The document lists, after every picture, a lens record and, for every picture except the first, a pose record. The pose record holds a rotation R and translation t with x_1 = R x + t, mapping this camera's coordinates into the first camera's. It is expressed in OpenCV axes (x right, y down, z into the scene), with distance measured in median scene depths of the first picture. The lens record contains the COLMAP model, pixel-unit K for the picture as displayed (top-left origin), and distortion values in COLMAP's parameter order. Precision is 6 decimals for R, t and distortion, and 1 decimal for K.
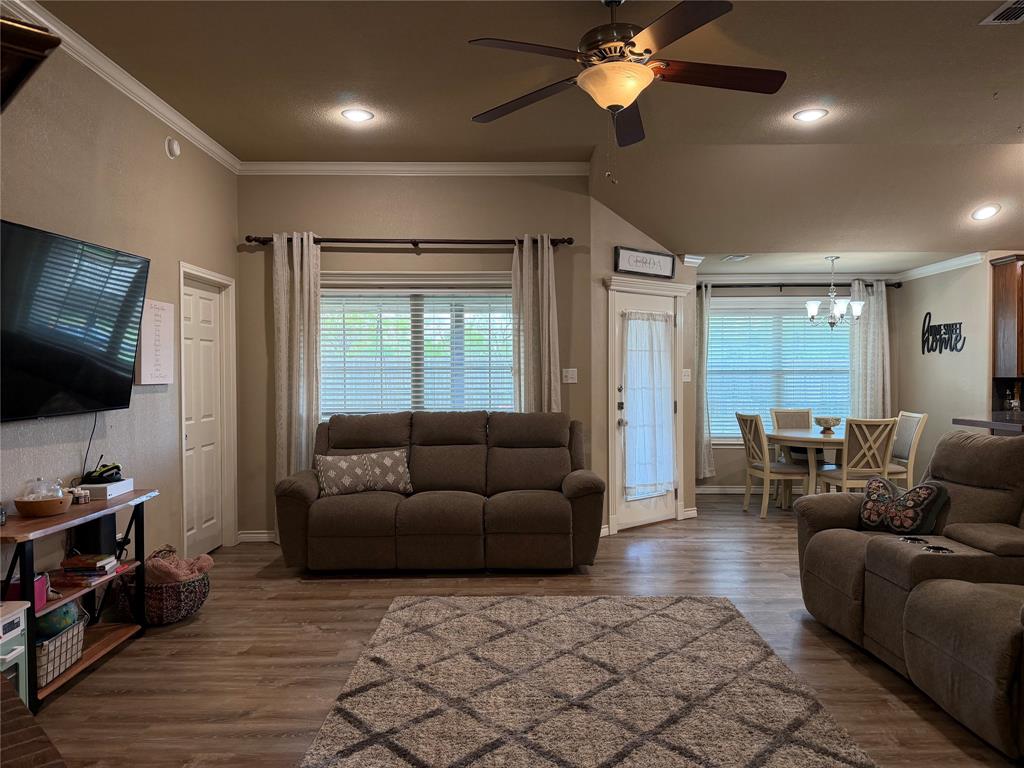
lens RADIAL K [[717.0, 0, 514.6], [0, 717.0, 387.8], [0, 0, 1]] dist [0.132036, -0.219008]
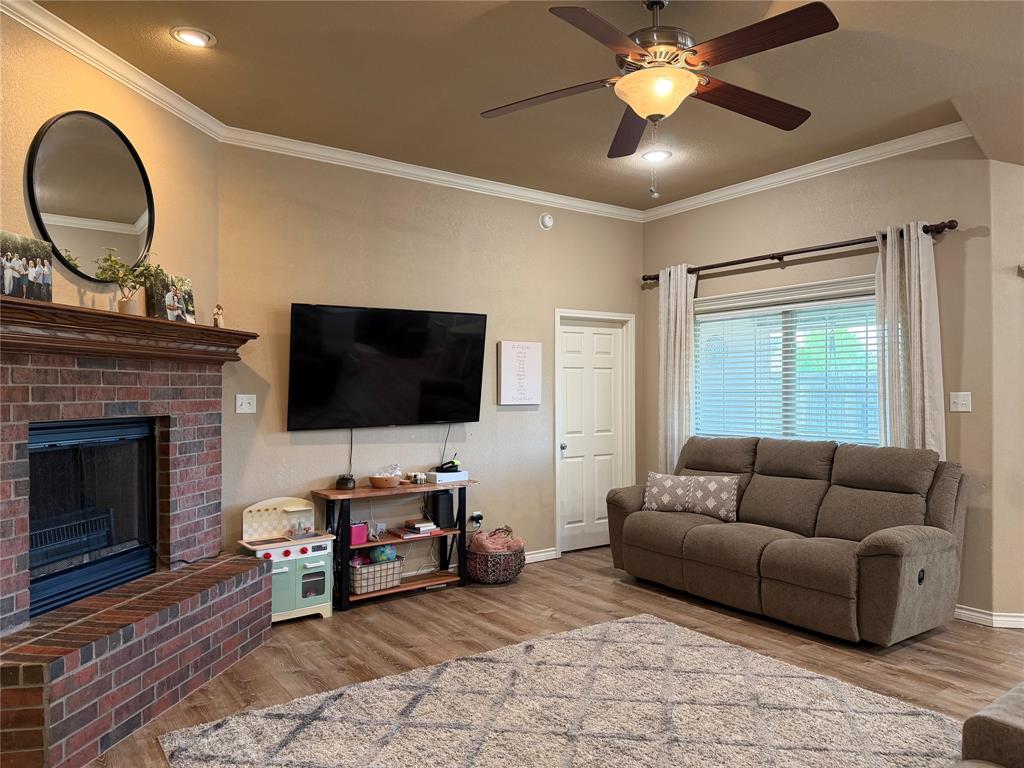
lens RADIAL K [[717.3, 0, 512.6], [0, 717.3, 394.6], [0, 0, 1]] dist [0.163756, -0.271103]
pose [[0.585409, 0.006661, -0.810711, 0.504427], [-0.017880, 0.999829, -0.004696, -0.014618], [0.810541, 0.017245, 0.585428, 0.203509]]
